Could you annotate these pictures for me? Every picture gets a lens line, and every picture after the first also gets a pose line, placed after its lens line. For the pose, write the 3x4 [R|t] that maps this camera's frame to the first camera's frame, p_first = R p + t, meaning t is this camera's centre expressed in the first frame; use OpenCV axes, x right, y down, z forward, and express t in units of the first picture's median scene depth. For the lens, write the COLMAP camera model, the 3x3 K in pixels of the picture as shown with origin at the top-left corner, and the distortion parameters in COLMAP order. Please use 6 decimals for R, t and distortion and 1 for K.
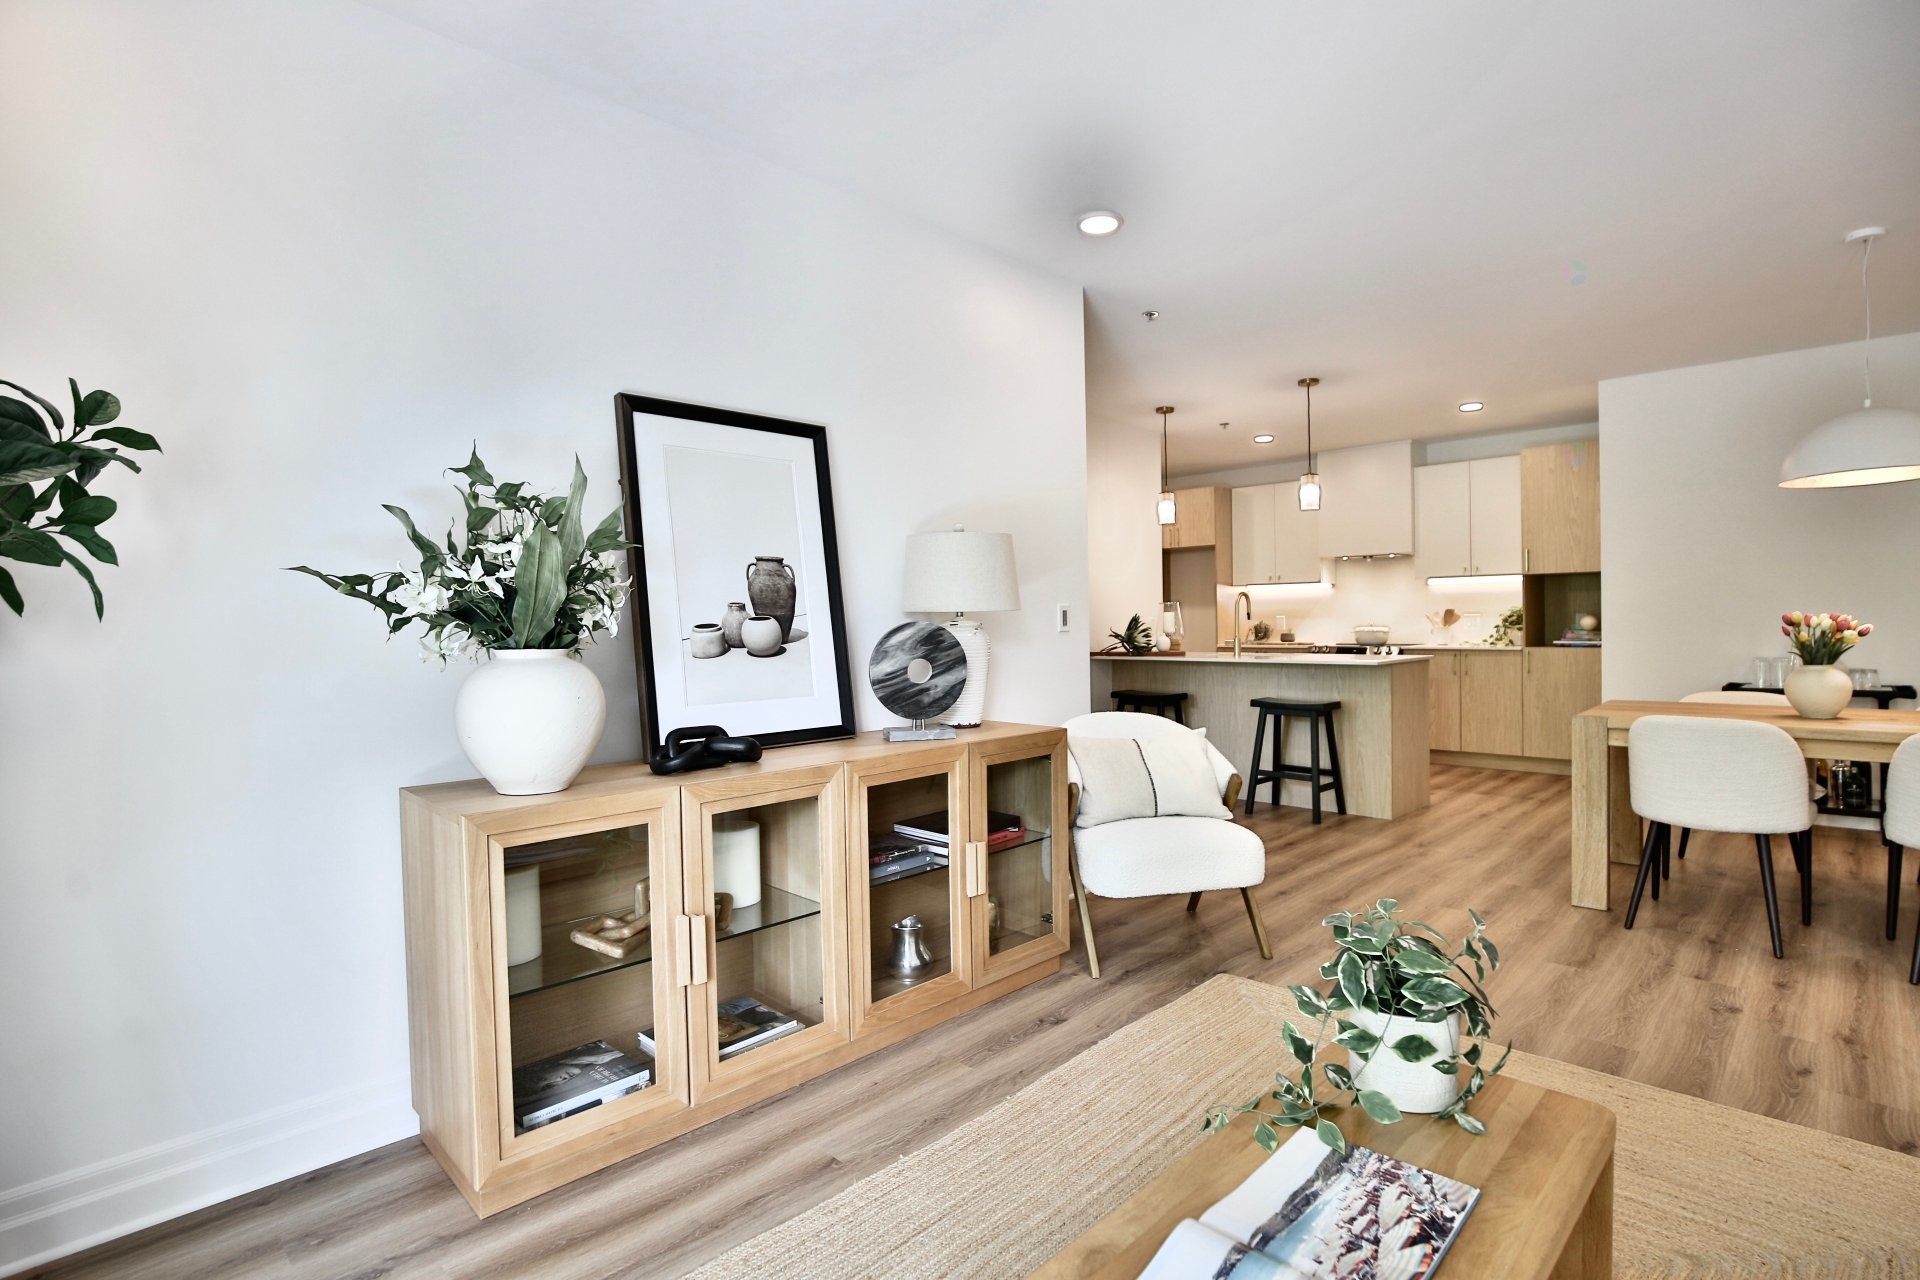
lens RADIAL K [[934.5, 0, 971.7], [0, 934.5, 630.7], [0, 0, 1]] dist [-0.026764, 0.000477]
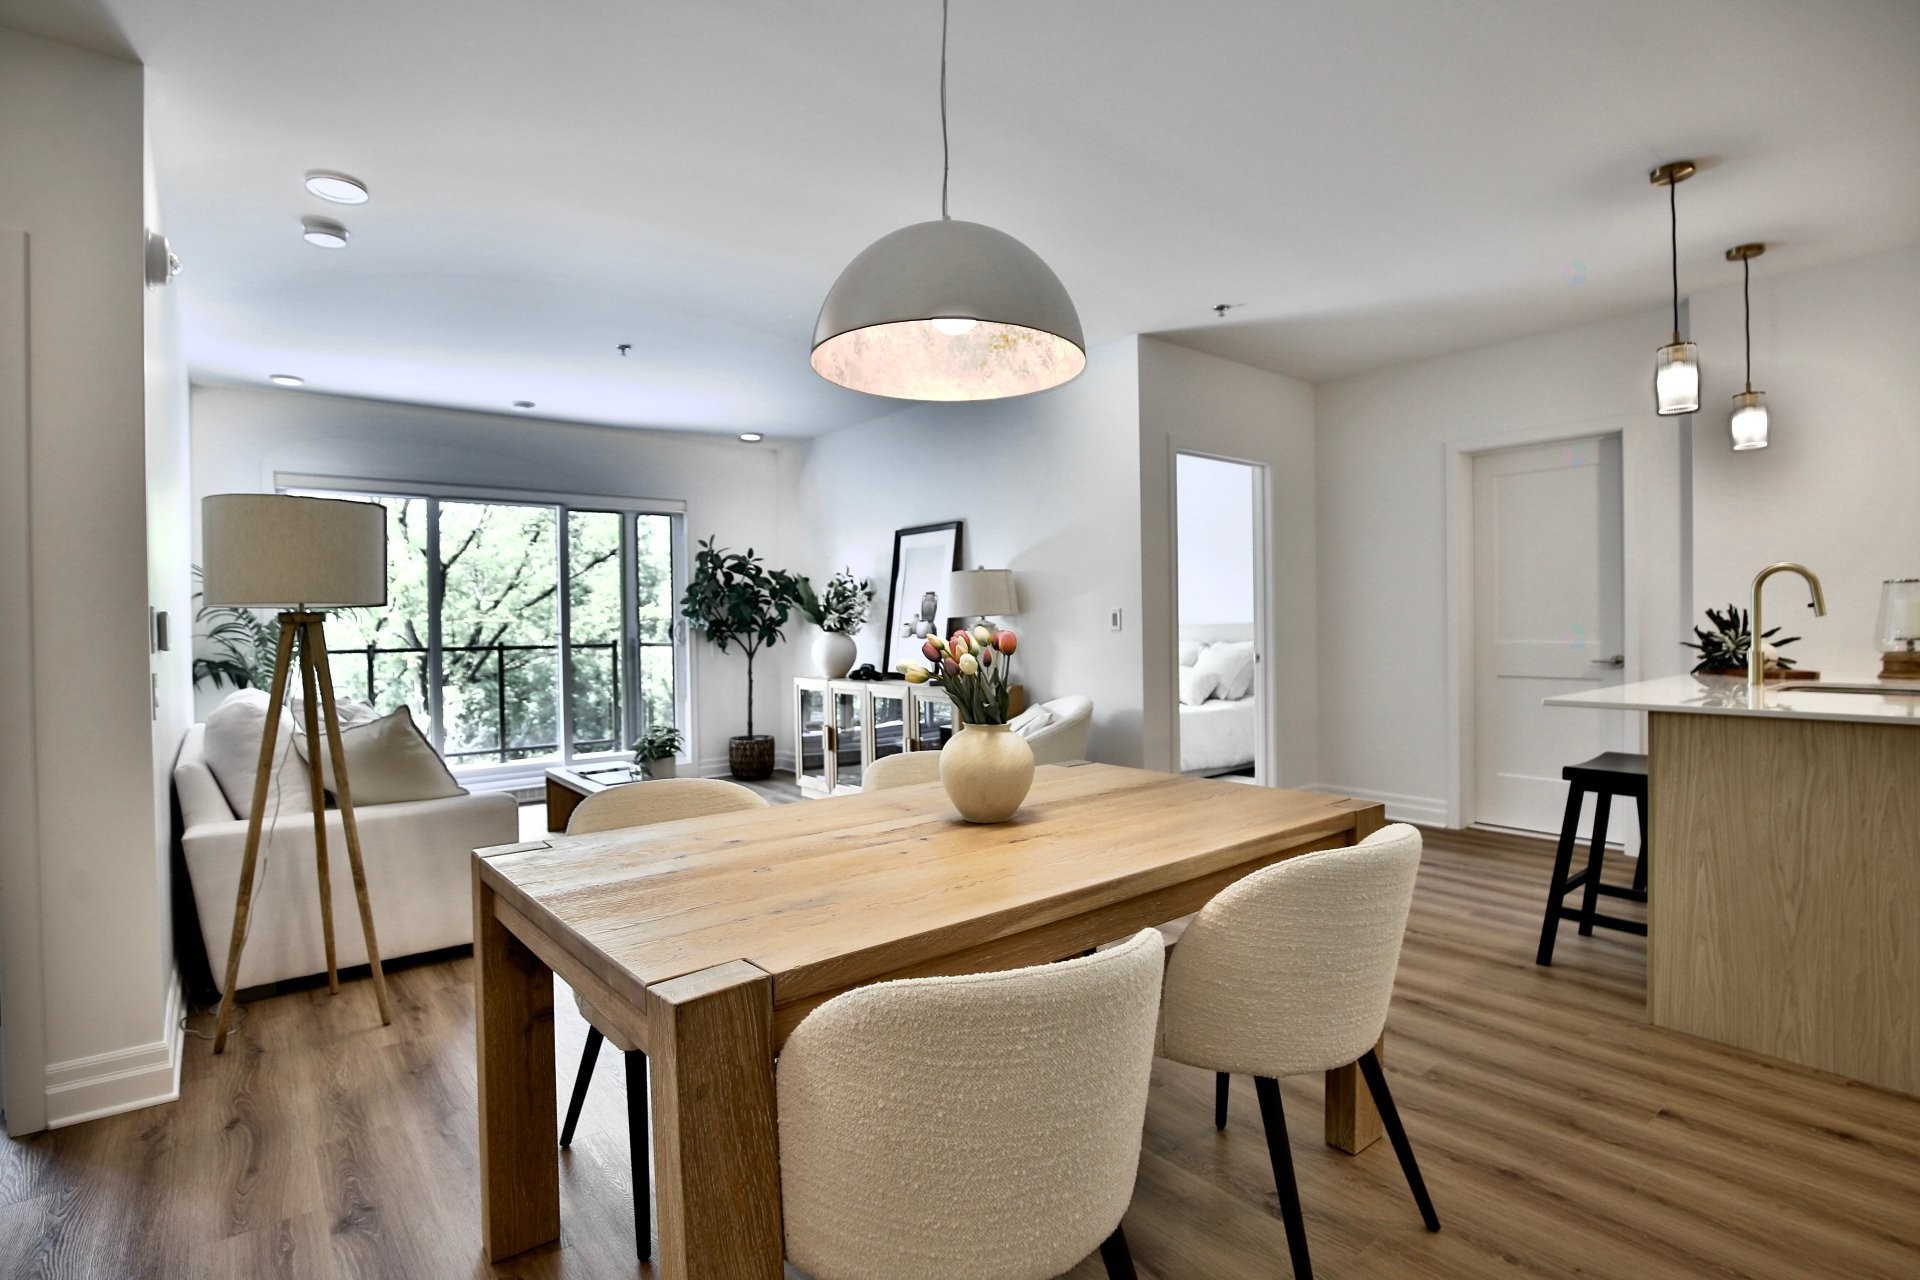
lens RADIAL K [[928.7, 0, 969.6], [0, 928.7, 632.3], [0, 0, 1]] dist [-0.034672, 0.002579]
pose [[-0.116724, 0.027917, -0.992772, 0.927180], [0.006181, 0.999606, 0.027383, -0.021759], [0.993145, -0.002940, -0.116851, 0.661771]]
